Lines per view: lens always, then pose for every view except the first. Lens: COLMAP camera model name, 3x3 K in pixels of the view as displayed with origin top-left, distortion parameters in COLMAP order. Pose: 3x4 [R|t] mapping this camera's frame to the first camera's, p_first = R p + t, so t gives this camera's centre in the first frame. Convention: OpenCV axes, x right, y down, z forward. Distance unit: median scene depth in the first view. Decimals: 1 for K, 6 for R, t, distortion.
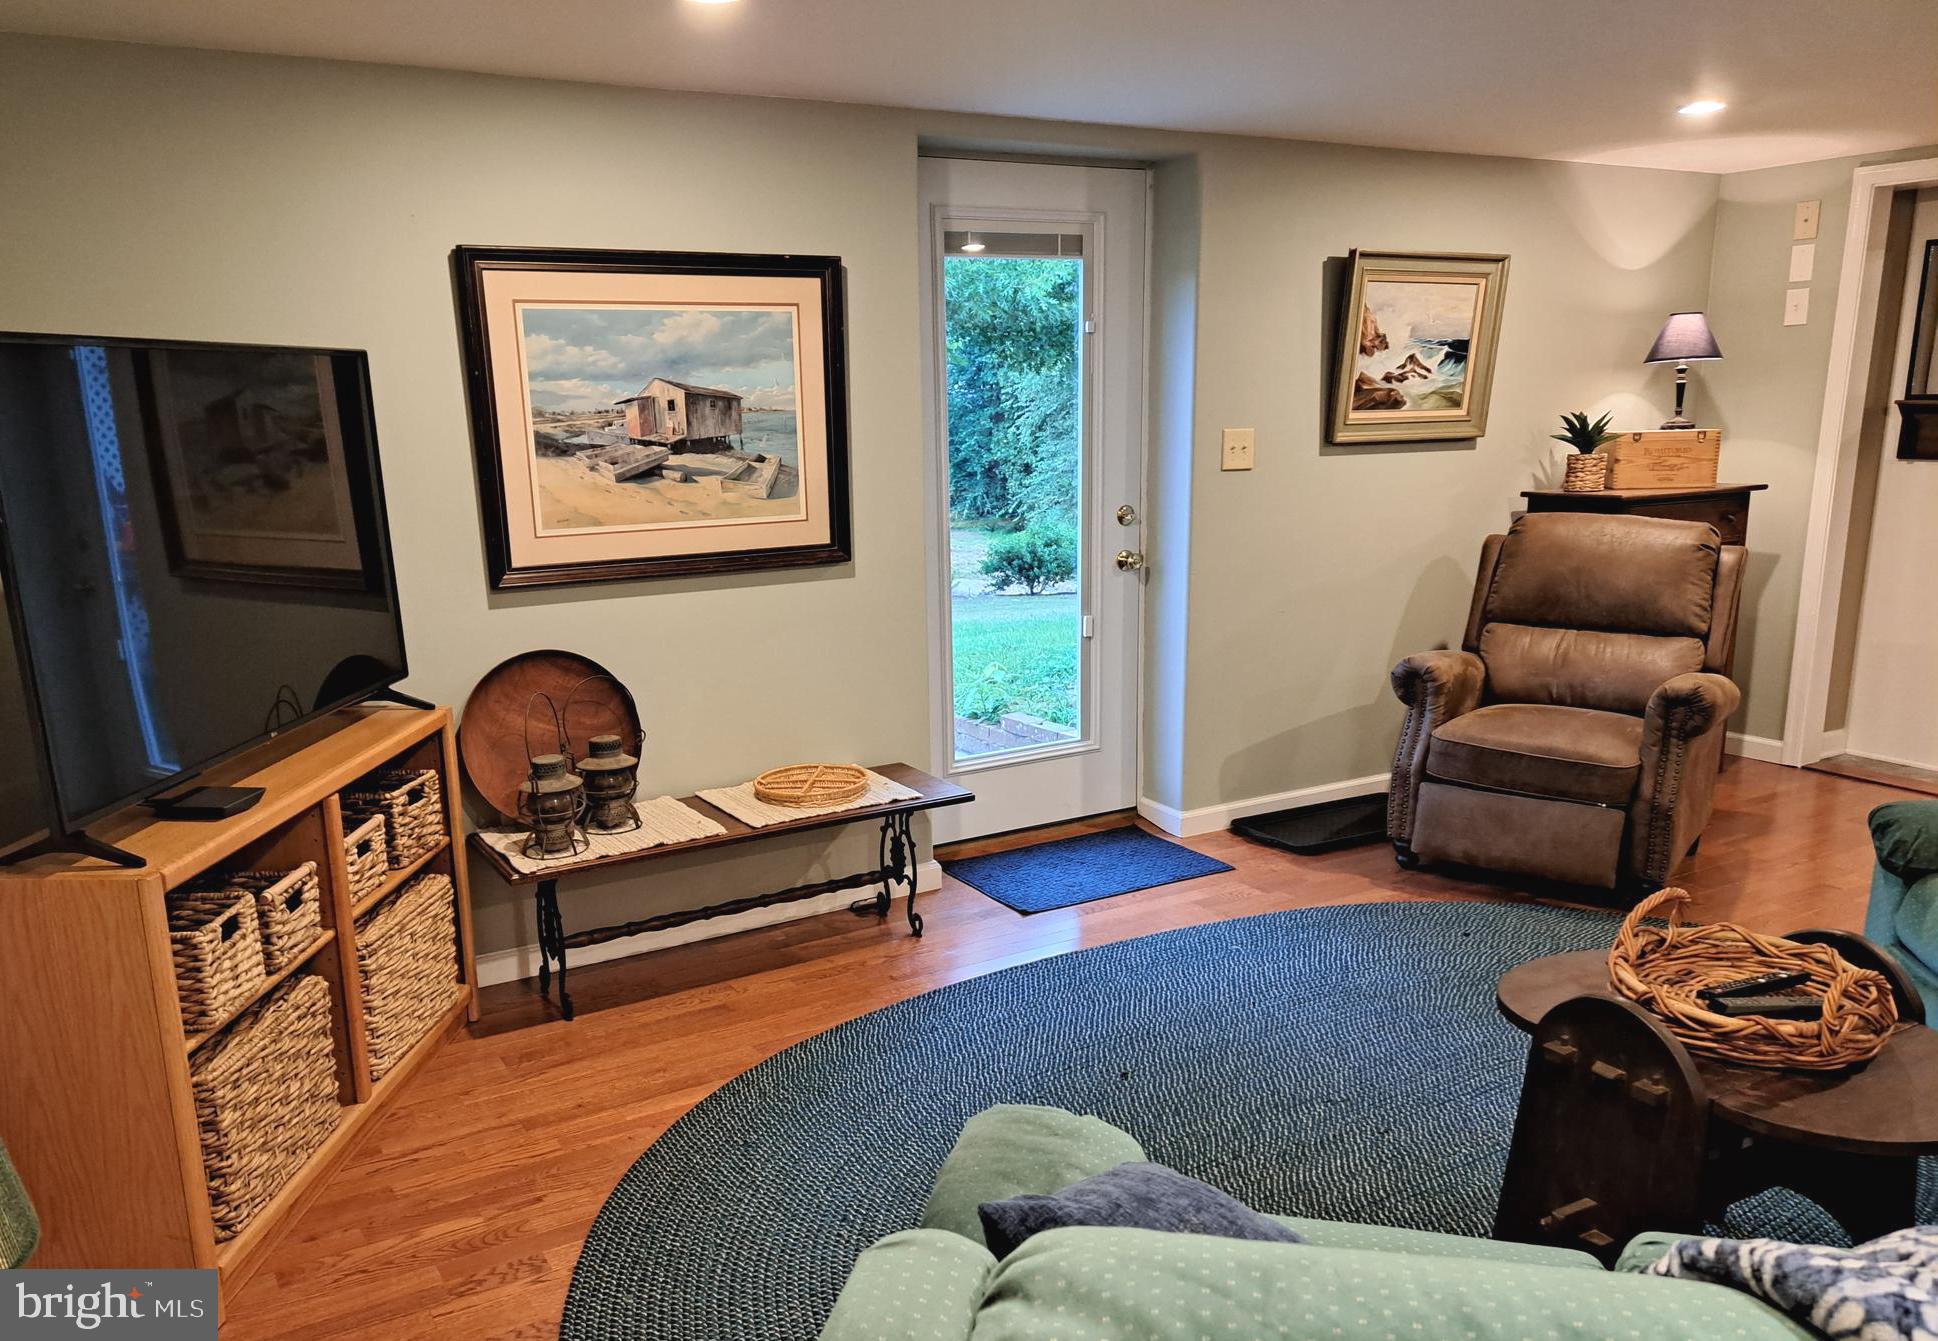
lens RADIAL K [[1468.1, 0, 926.3], [0, 1468.1, 763.4], [0, 0, 1]] dist [0.070863, -0.067024]
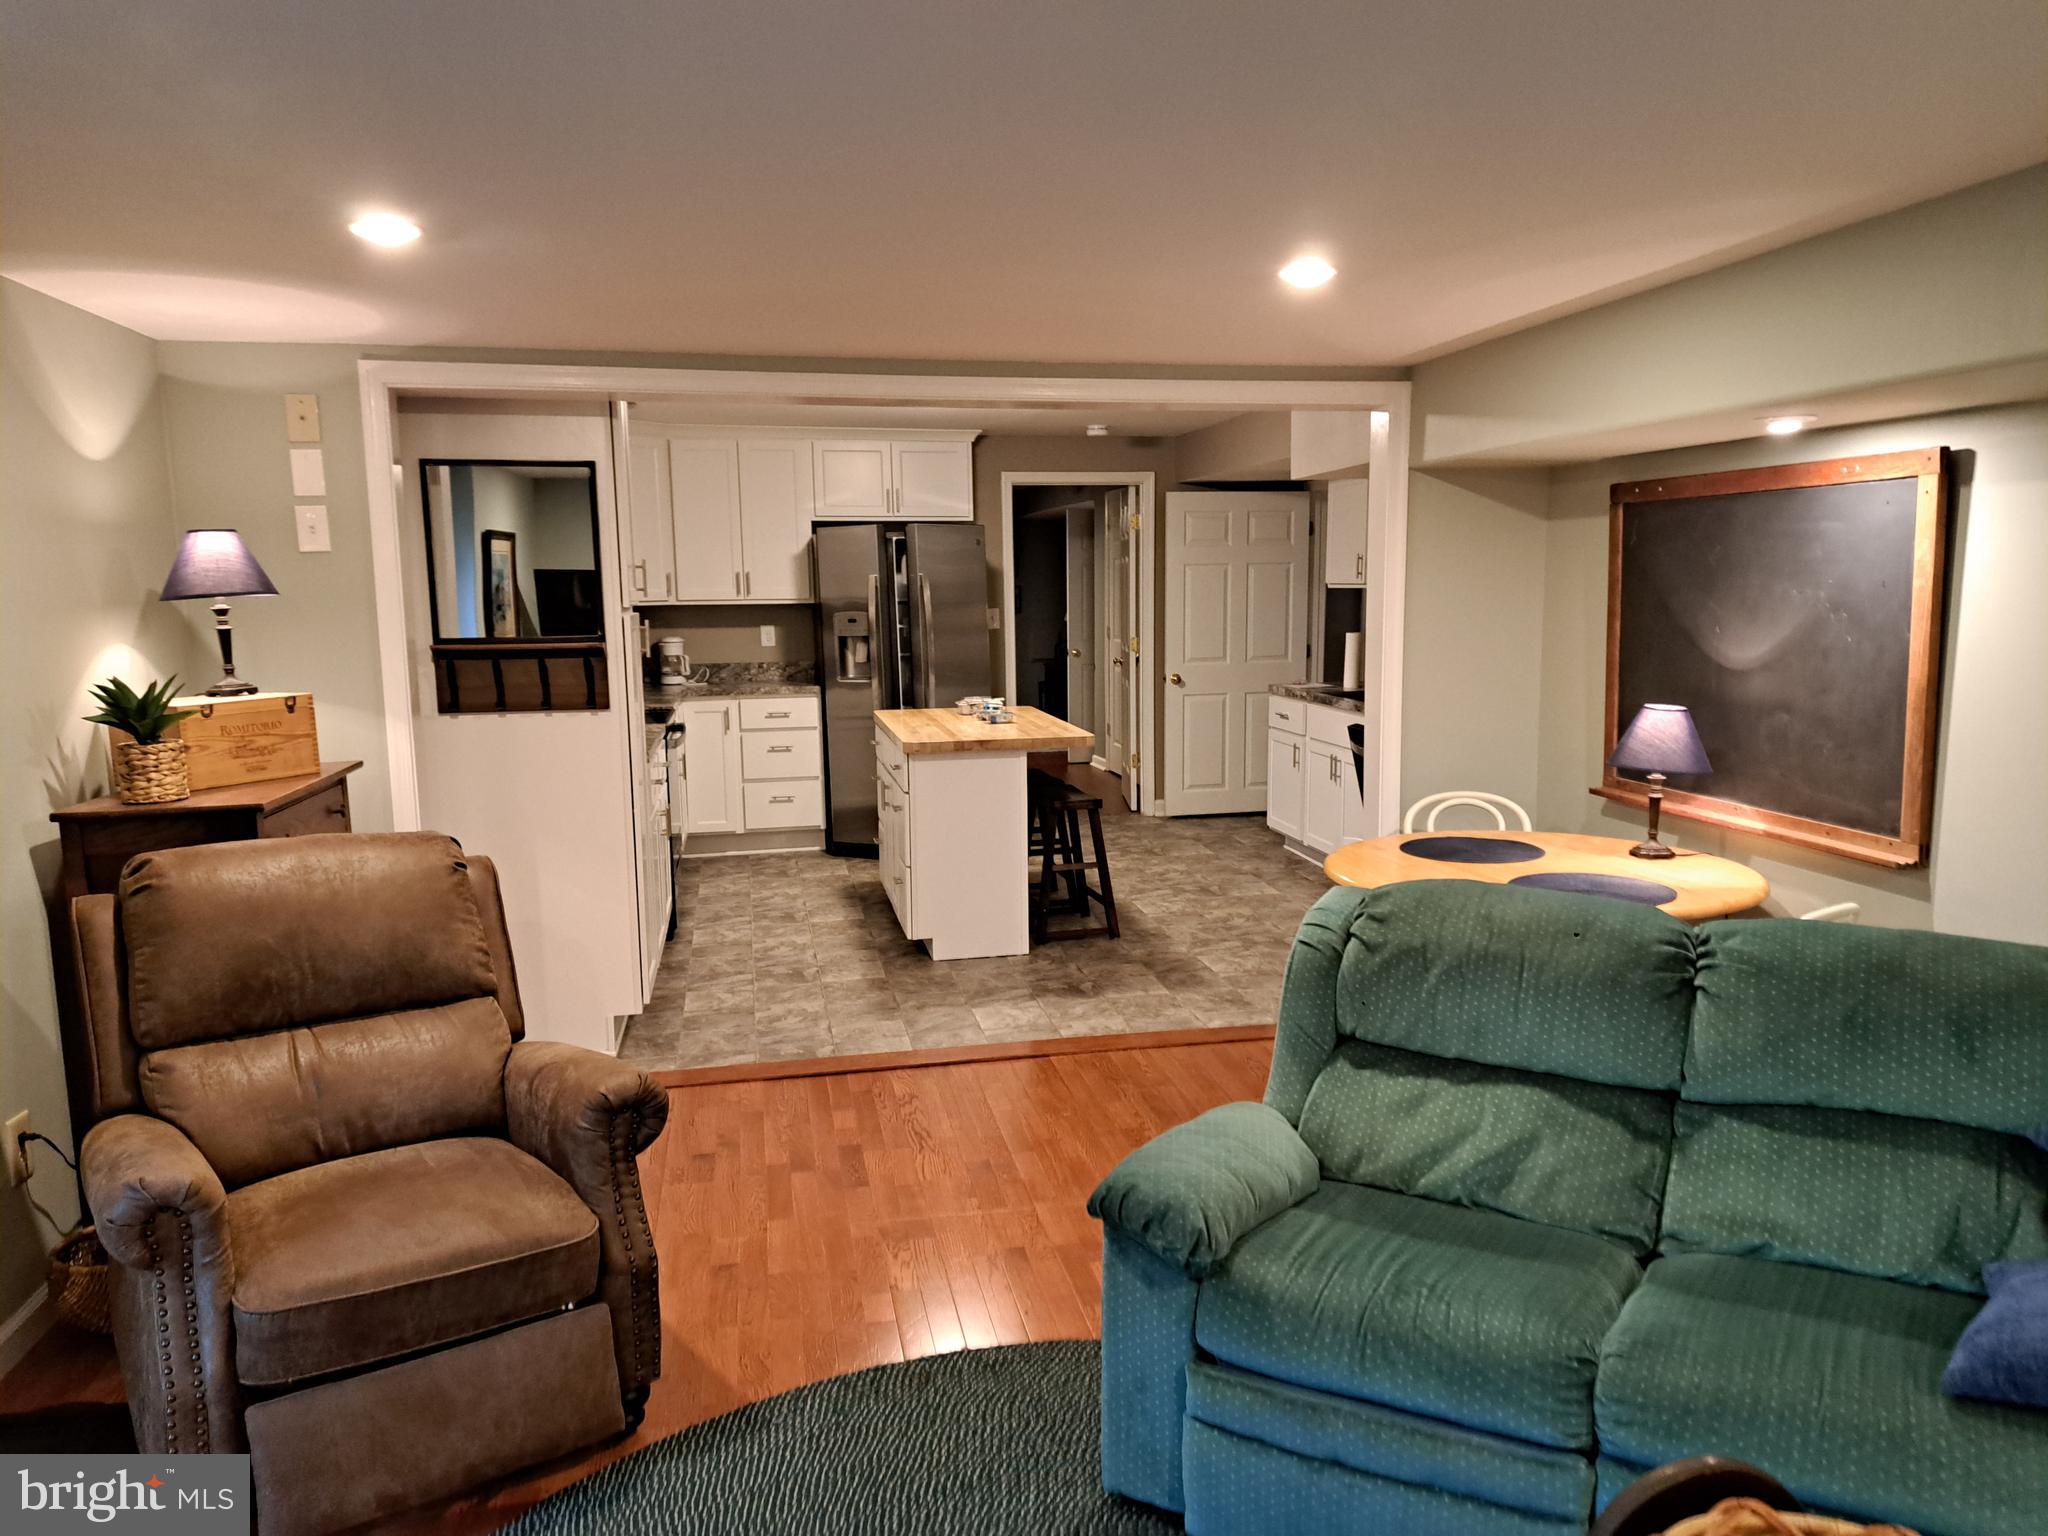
lens RADIAL K [[1471.6, 0, 1059.3], [0, 1471.6, 788.7], [0, 0, 1]] dist [0.079219, -0.090758]
pose [[0.309380, -0.120578, 0.943263, -0.038565], [0.236600, 0.970496, 0.046457, -0.155414], [-0.921034, 0.208803, 0.328781, 0.542485]]
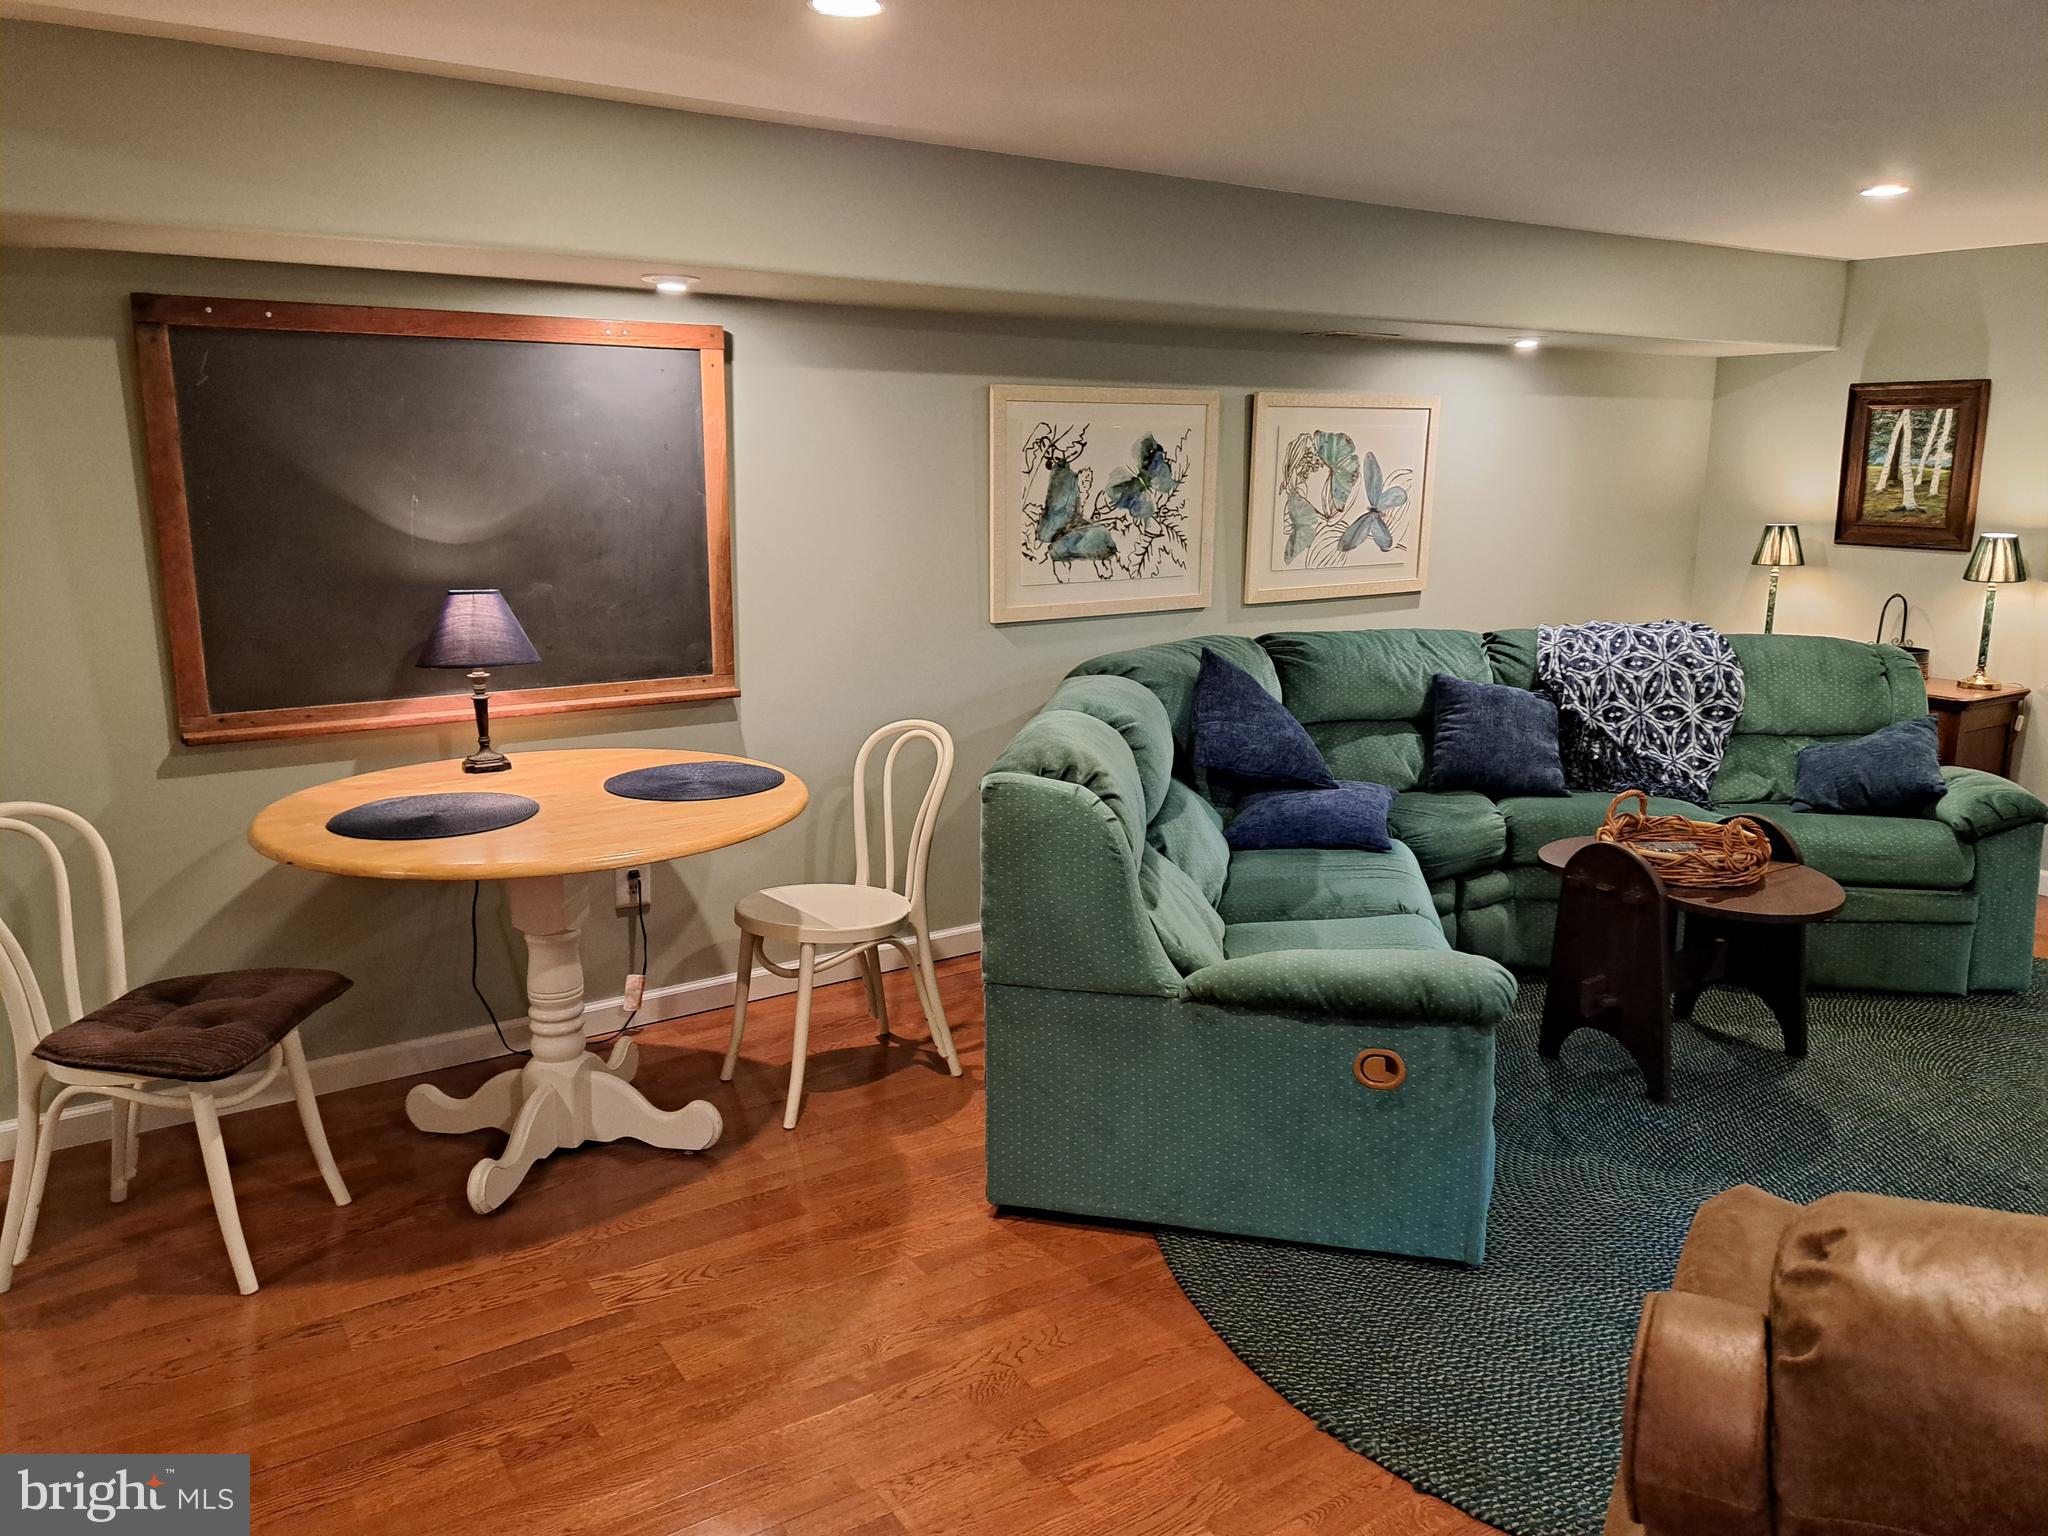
lens RADIAL K [[1471.6, 0, 1043.3], [0, 1471.6, 758.5], [0, 0, 1]] dist [0.079219, -0.090758]
pose [[-0.998521, 0.025233, -0.048150, 0.686261], [0.001917, 0.901537, 0.432697, -0.327499], [0.054327, 0.431965, -0.900253, 1.234394]]
